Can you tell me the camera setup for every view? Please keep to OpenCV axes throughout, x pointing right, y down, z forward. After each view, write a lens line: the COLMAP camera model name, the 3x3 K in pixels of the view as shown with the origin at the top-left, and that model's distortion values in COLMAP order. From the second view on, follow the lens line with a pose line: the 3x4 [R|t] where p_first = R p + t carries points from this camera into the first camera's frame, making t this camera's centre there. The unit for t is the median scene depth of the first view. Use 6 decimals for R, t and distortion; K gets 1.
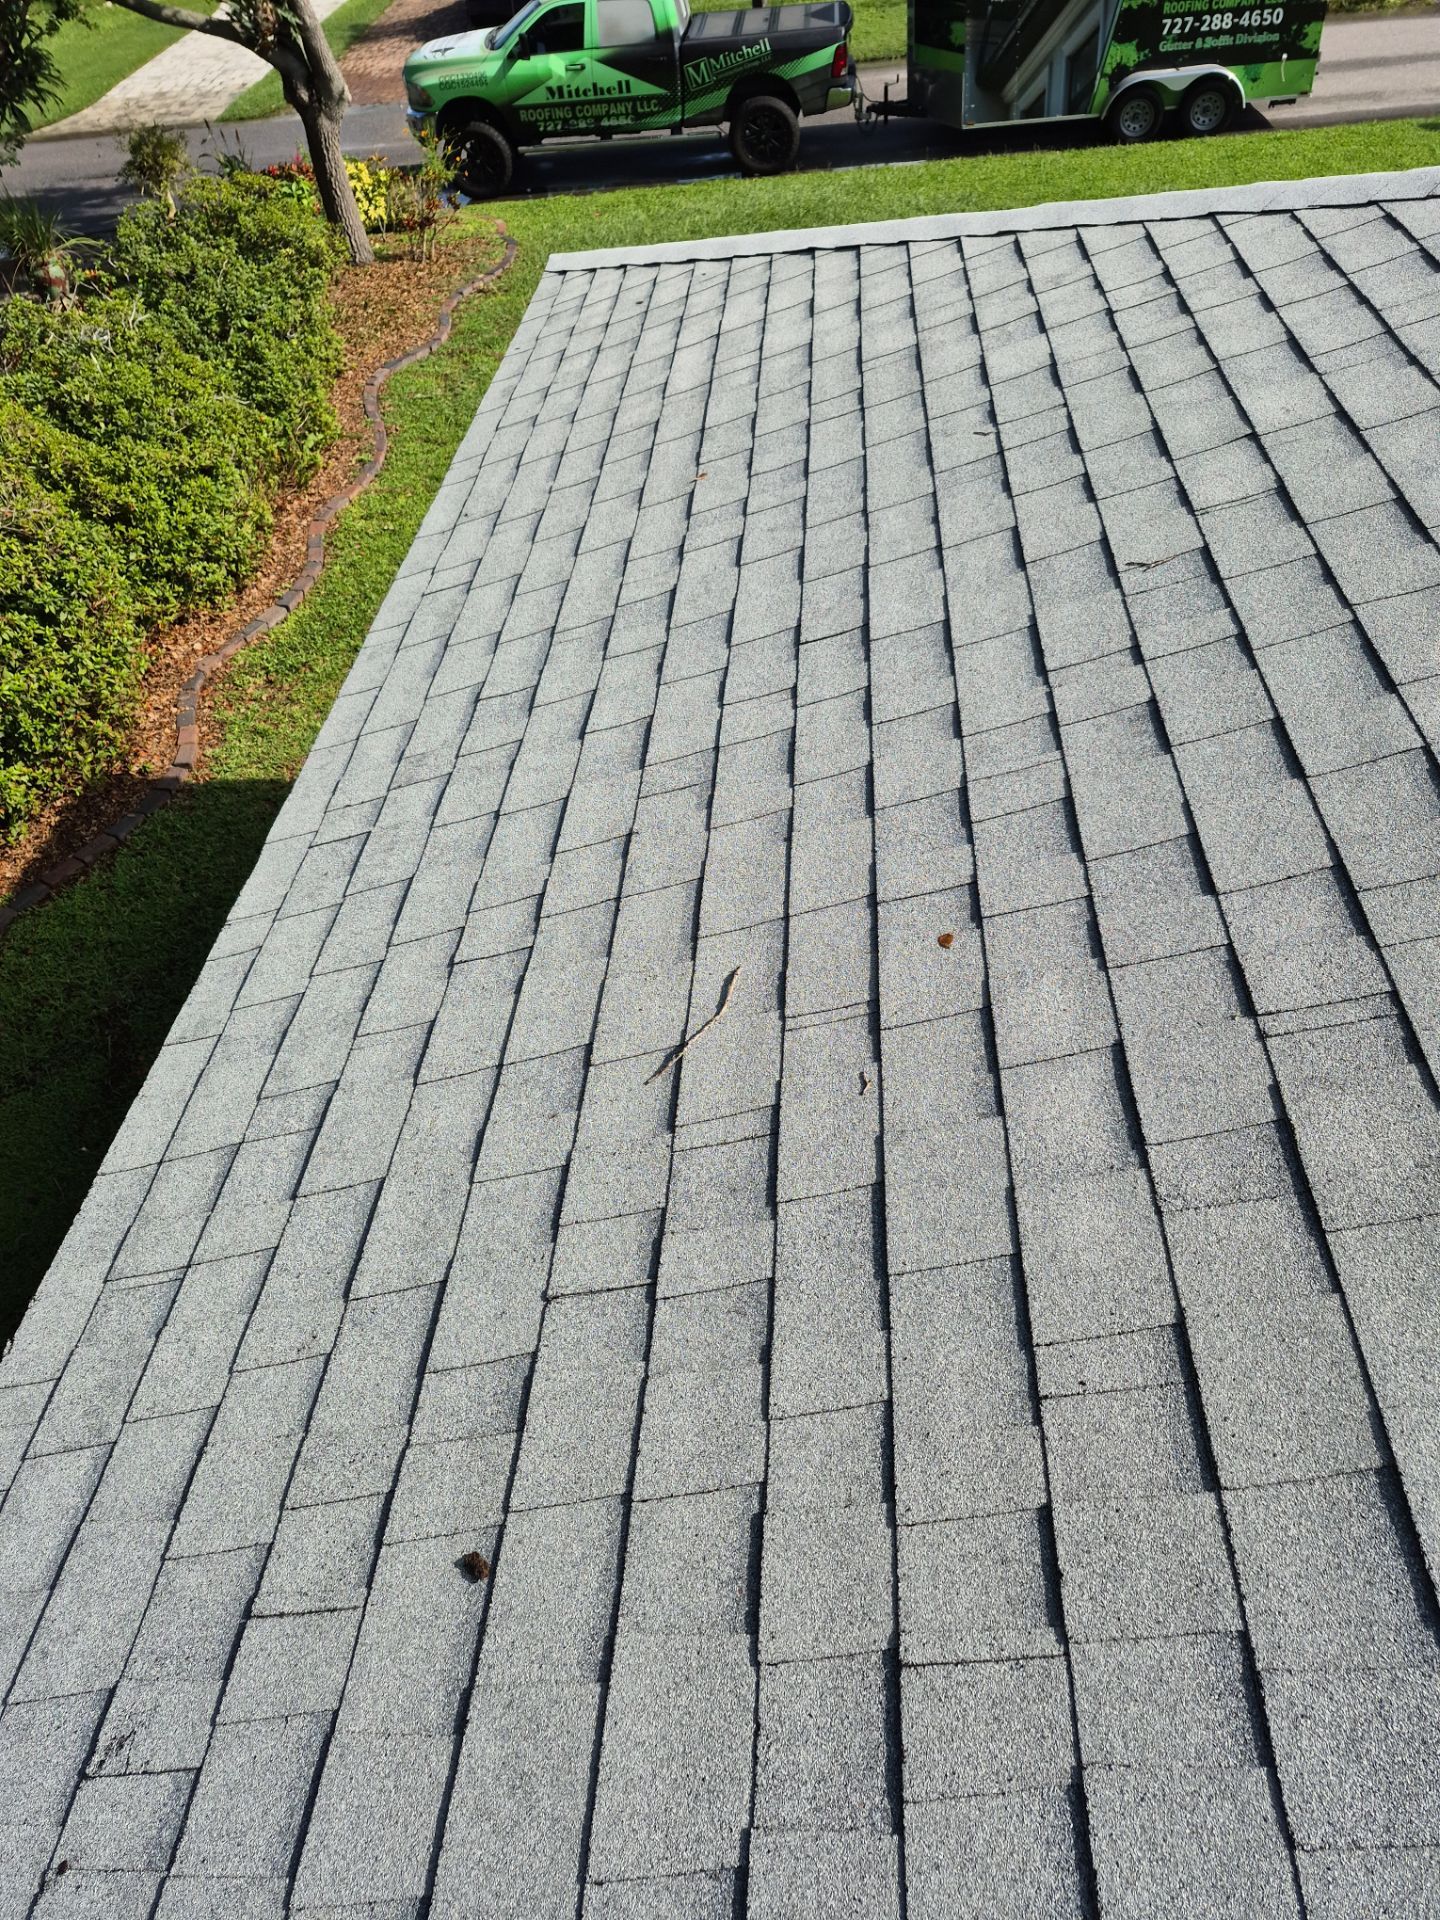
lens RADIAL K [[1352.2, 0, 699.0], [0, 1352.2, 923.1], [0, 0, 1]] dist [0.067487, -0.059852]
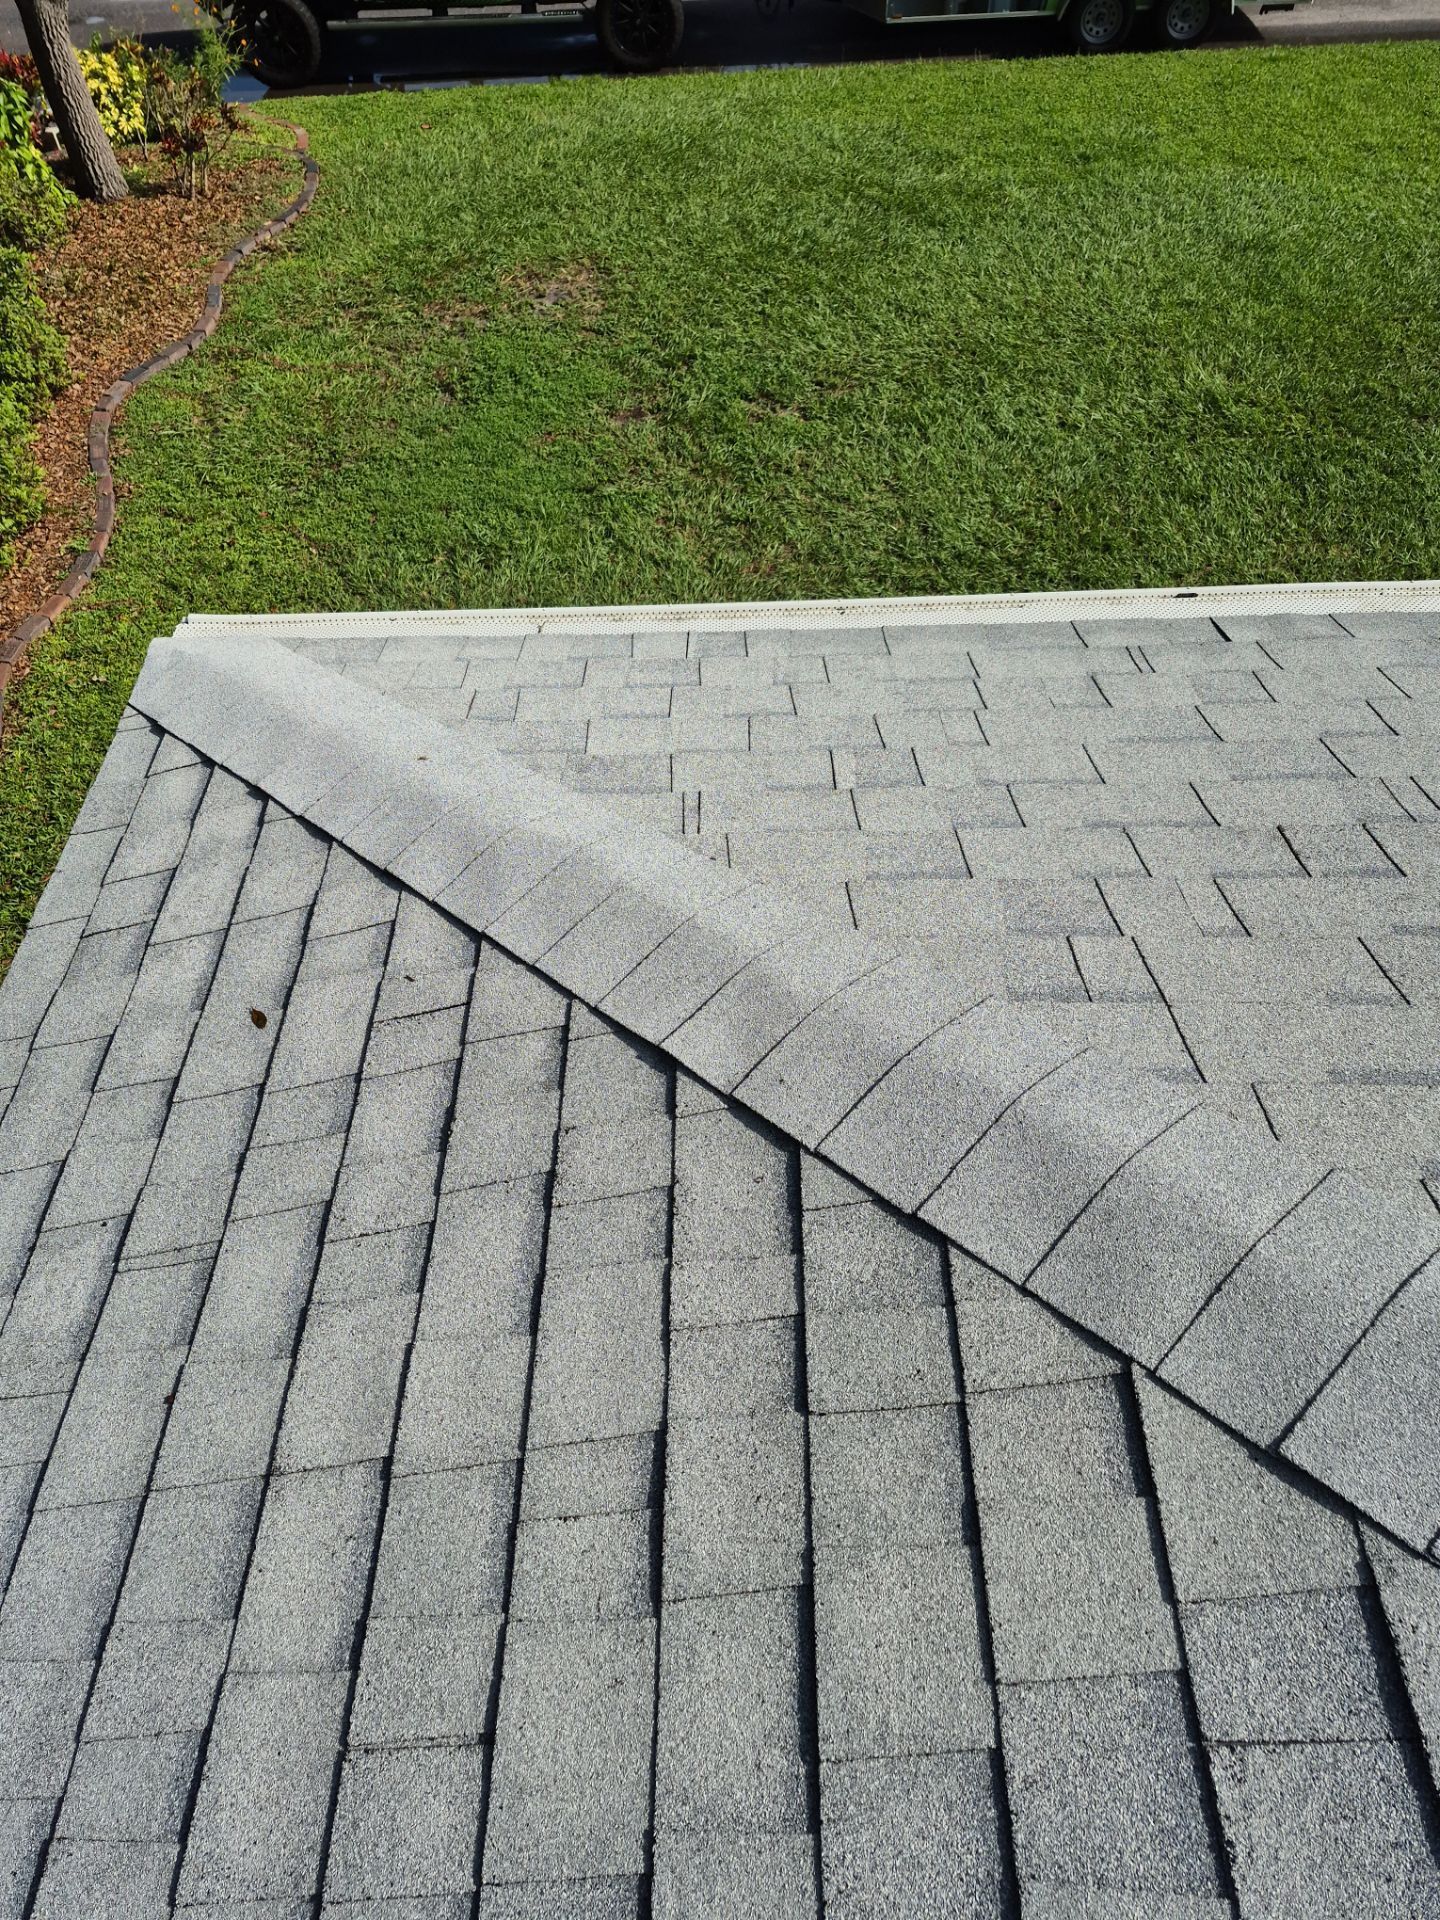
lens RADIAL K [[1352.2, 0, 679.8], [0, 1352.2, 963.1], [0, 0, 1]] dist [0.067487, -0.059852]
pose [[0.997900, -0.008193, 0.064251, 0.017524], [0.000304, 0.992549, 0.121849, -0.148804], [-0.064771, -0.121573, 0.990467, 0.165213]]
